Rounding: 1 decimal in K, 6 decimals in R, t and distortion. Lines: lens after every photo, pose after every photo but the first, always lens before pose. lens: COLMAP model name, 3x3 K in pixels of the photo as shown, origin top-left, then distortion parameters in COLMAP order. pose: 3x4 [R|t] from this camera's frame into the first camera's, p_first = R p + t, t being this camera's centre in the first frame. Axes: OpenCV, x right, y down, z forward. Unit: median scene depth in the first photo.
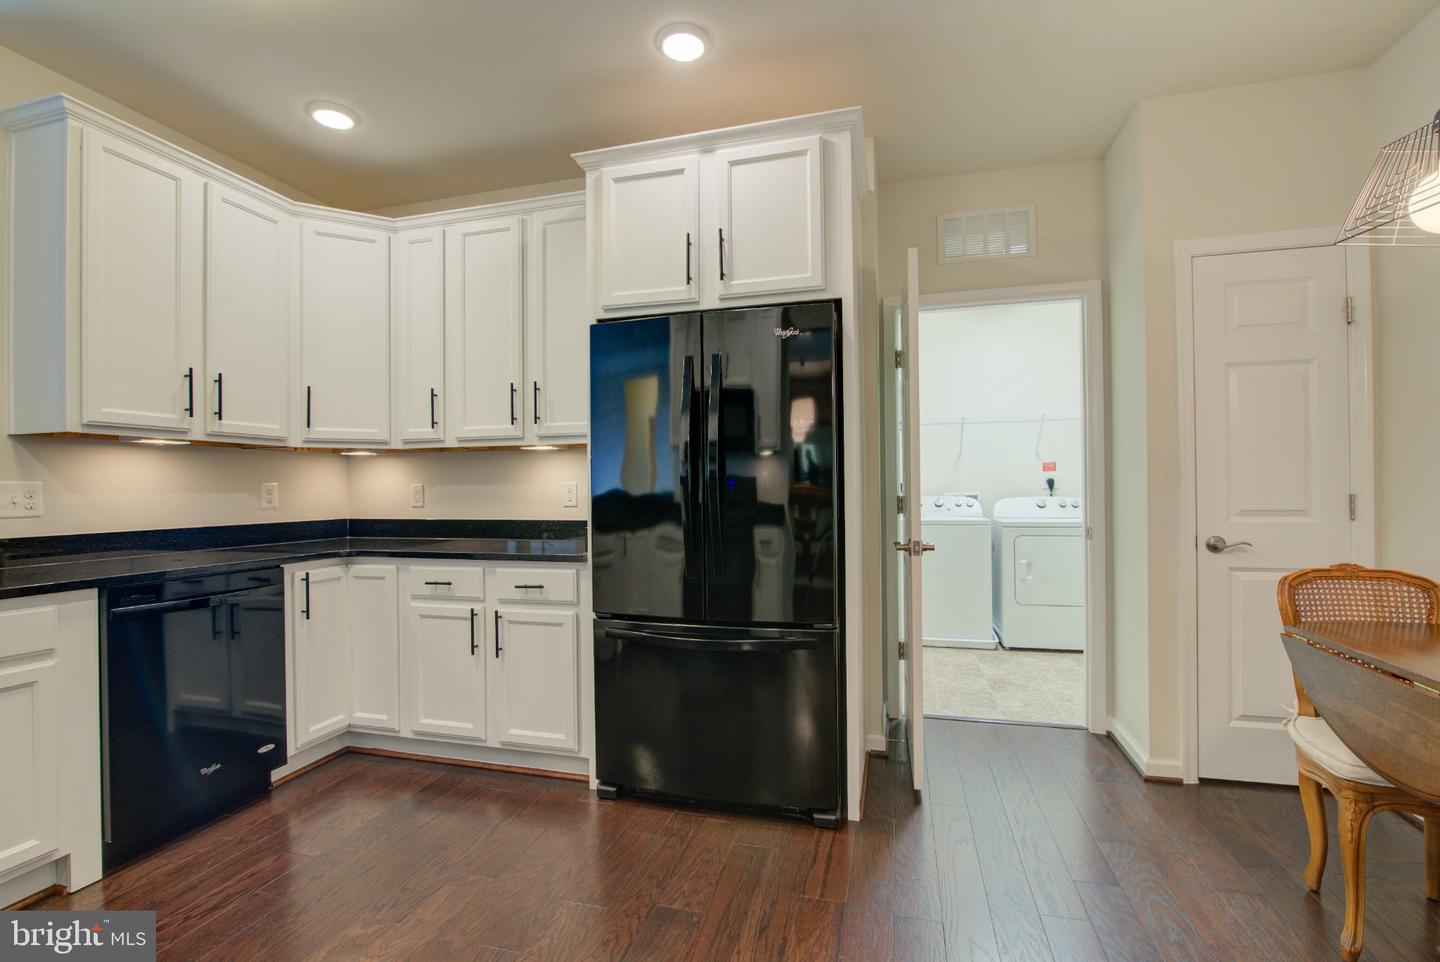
lens RADIAL K [[654.3, 0, 718.9], [0, 654.3, 487.1], [0, 0, 1]] dist [-0.010493, 0.000188]
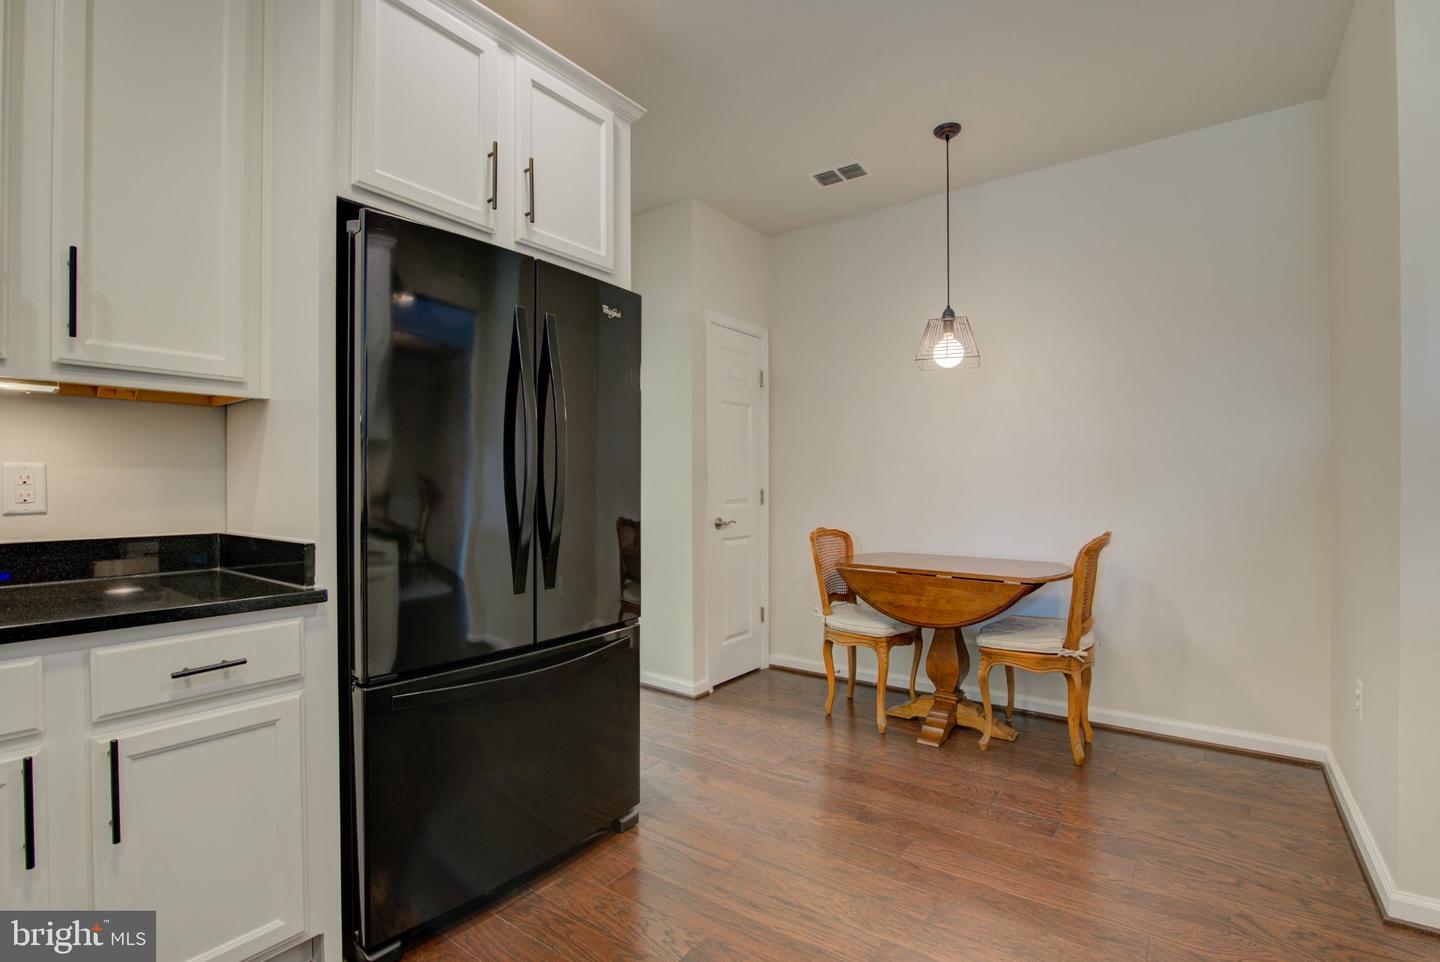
lens RADIAL K [[672.3, 0, 722.1], [0, 672.3, 486.3], [0, 0, 1]] dist [-0.013808, 0.000817]
pose [[0.353649, 0.006519, 0.935355, -0.647462], [-0.004184, 0.999977, -0.005387, 0.013131], [-0.935369, -0.002008, 0.353668, 0.458100]]
